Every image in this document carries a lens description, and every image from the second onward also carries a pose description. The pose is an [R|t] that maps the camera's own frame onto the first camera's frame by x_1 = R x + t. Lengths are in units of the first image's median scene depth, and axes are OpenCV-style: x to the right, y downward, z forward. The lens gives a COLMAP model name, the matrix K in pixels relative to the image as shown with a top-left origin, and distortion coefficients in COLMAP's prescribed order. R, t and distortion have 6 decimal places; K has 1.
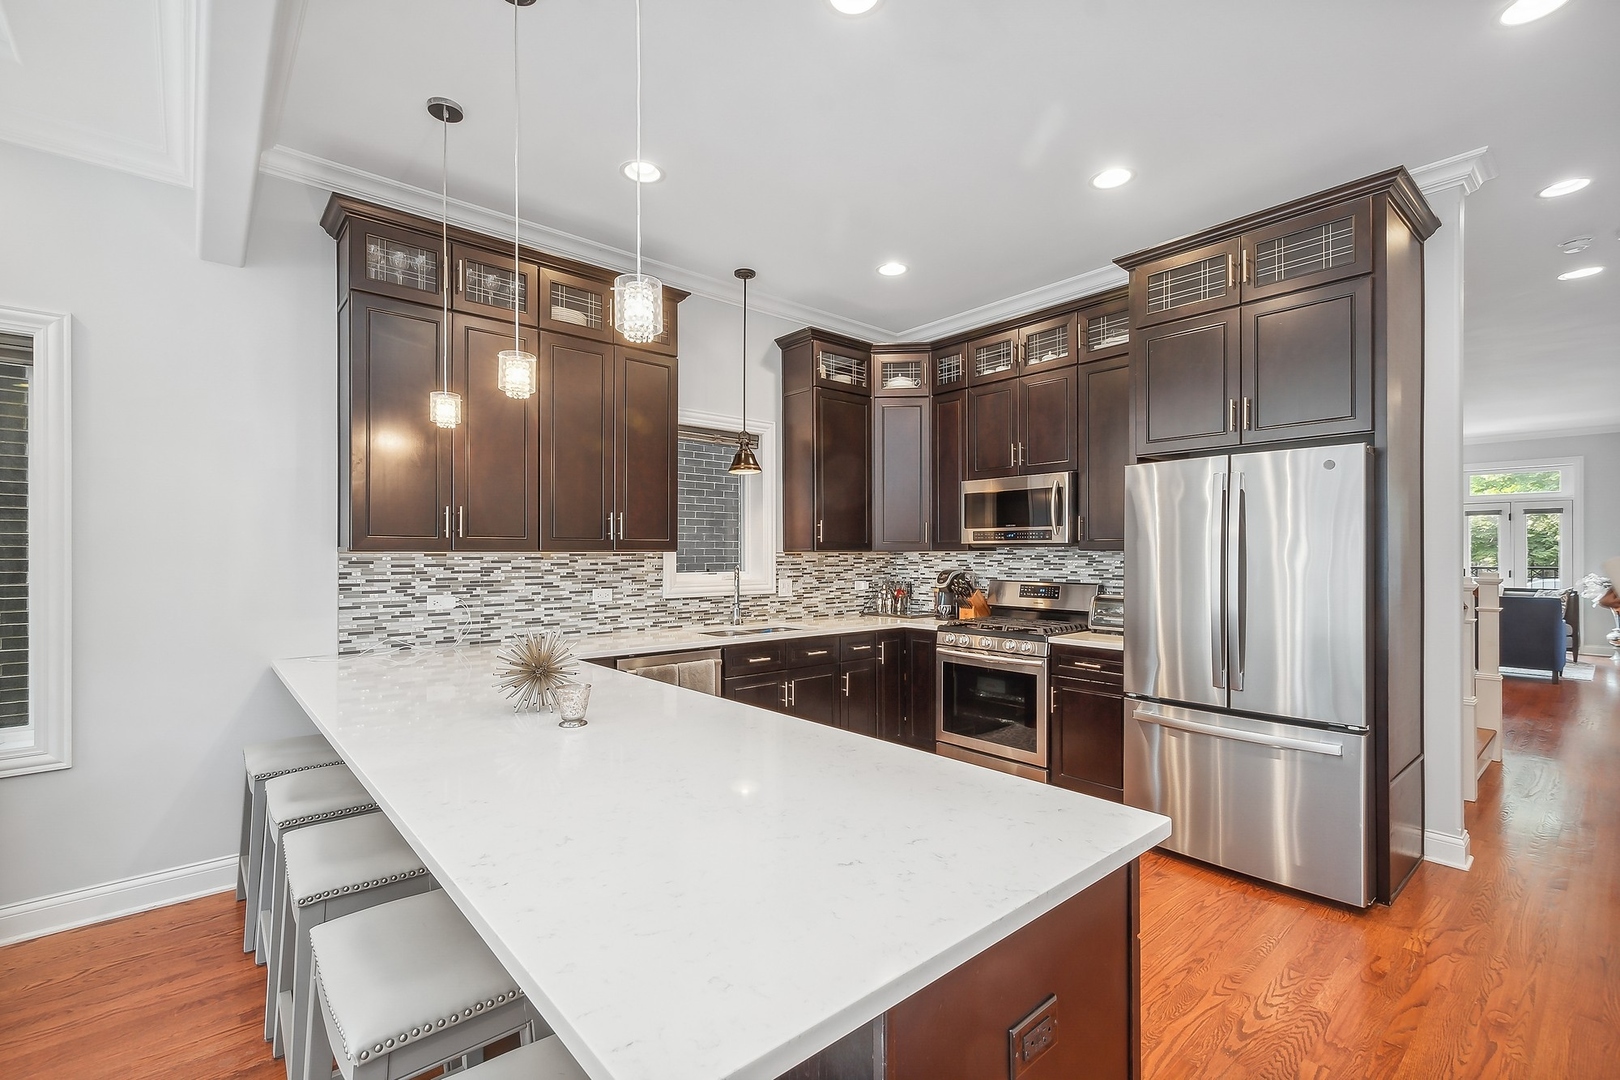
lens RADIAL K [[711.4, 0, 811.4], [0, 711.4, 551.1], [0, 0, 1]] dist [0.004276, -0.000185]
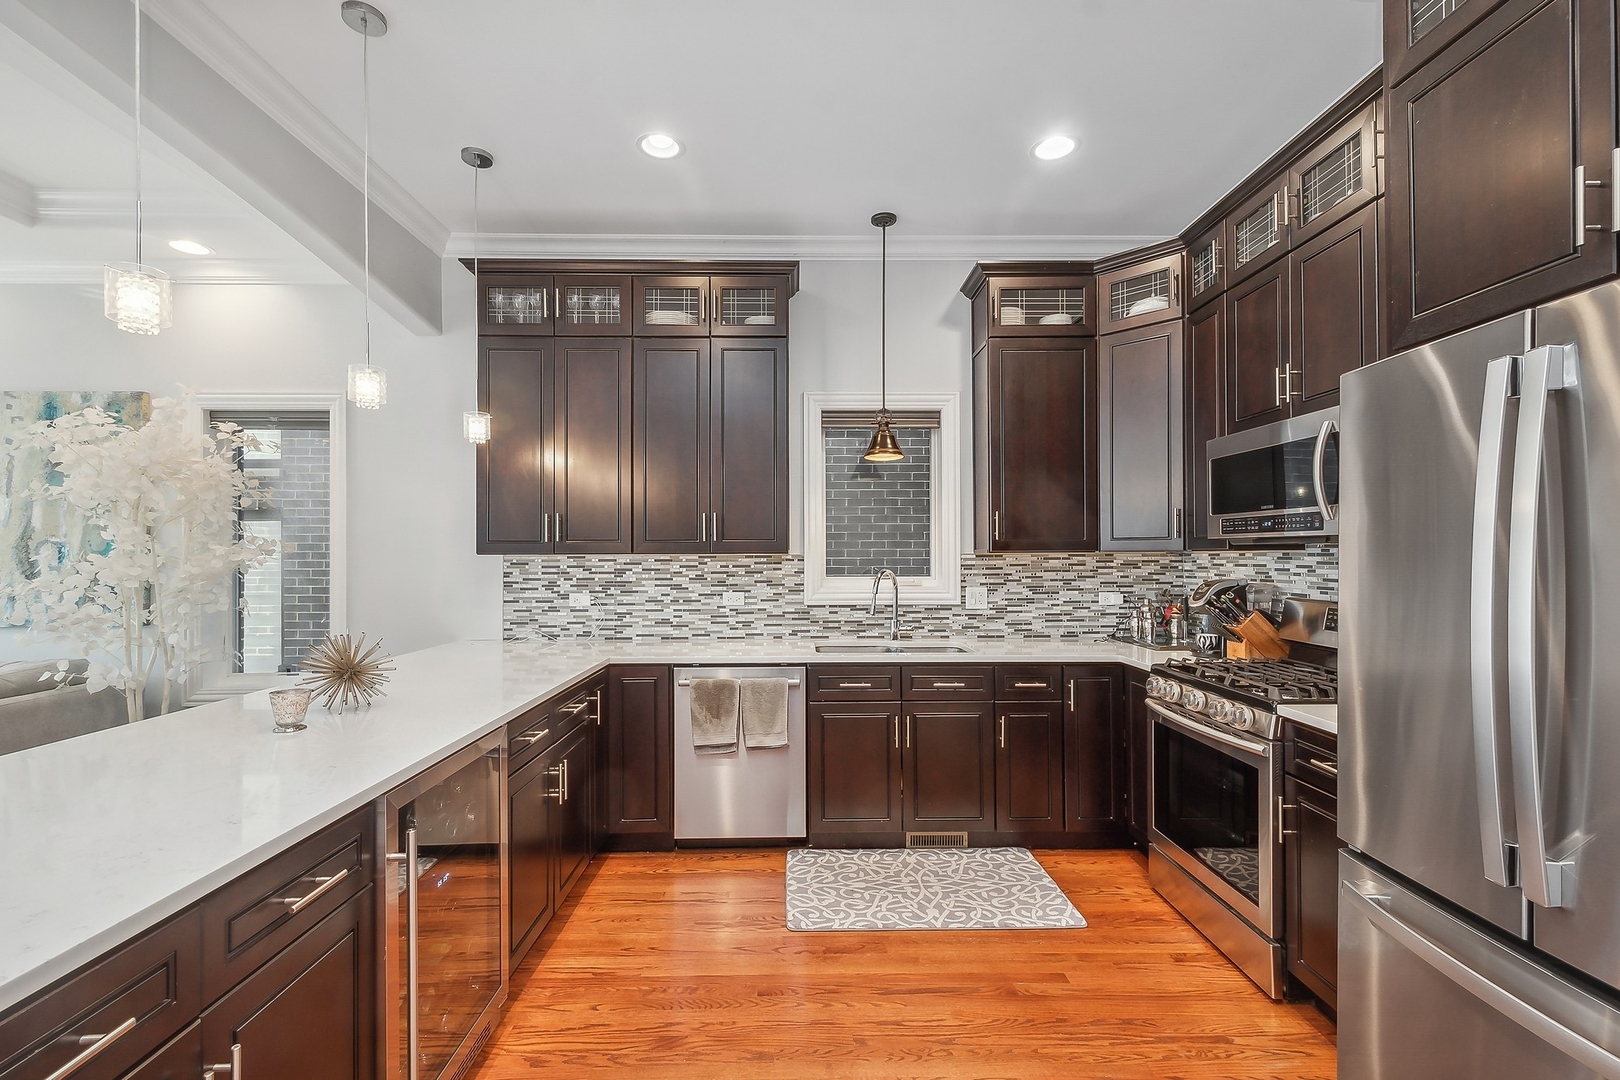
lens RADIAL K [[711.4, 0, 806.2], [0, 711.4, 552.8], [0, 0, 1]] dist [0.004276, -0.000185]
pose [[0.760047, -0.003454, -0.649859, 0.385988], [0.005008, 0.999987, 0.000543, -0.000418], [0.649849, -0.003667, 0.760054, 0.313368]]
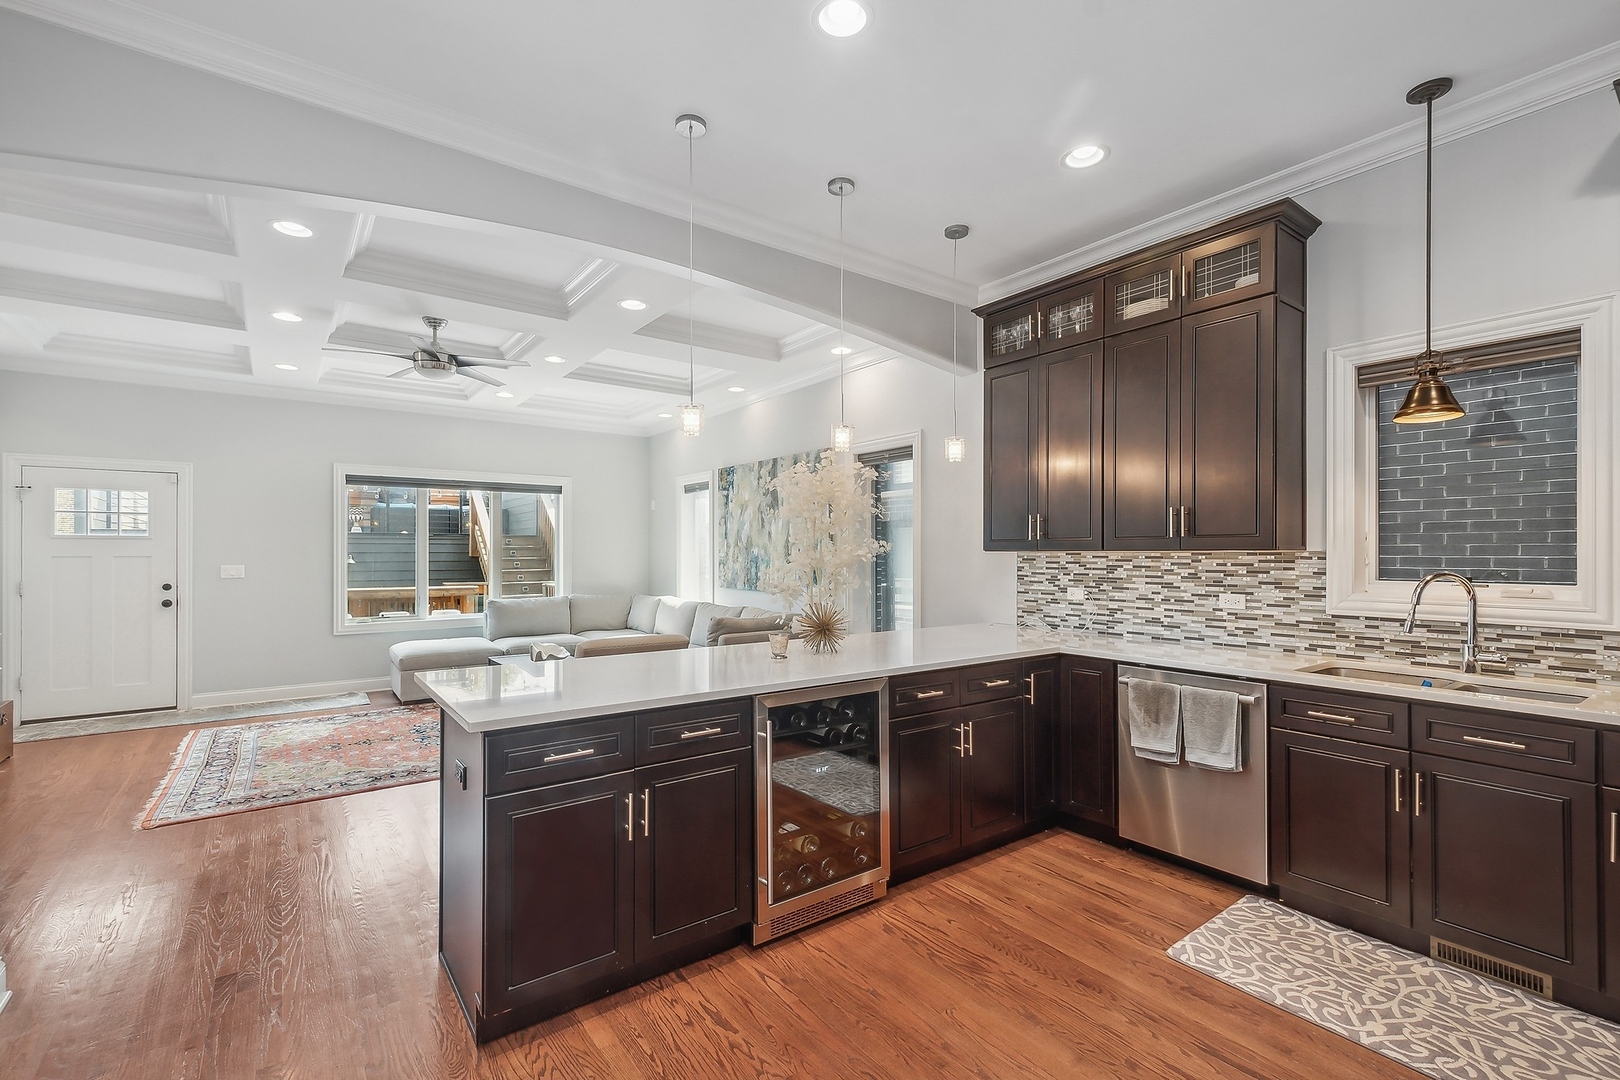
lens RADIAL K [[711.4, 0, 797.5], [0, 711.4, 551.0], [0, 0, 1]] dist [0.004276, -0.000185]
pose [[-0.099108, -0.002082, -0.995075, 0.576667], [0.004452, 0.999987, -0.002535, 0.001219], [0.995067, -0.004681, -0.099097, 0.535274]]
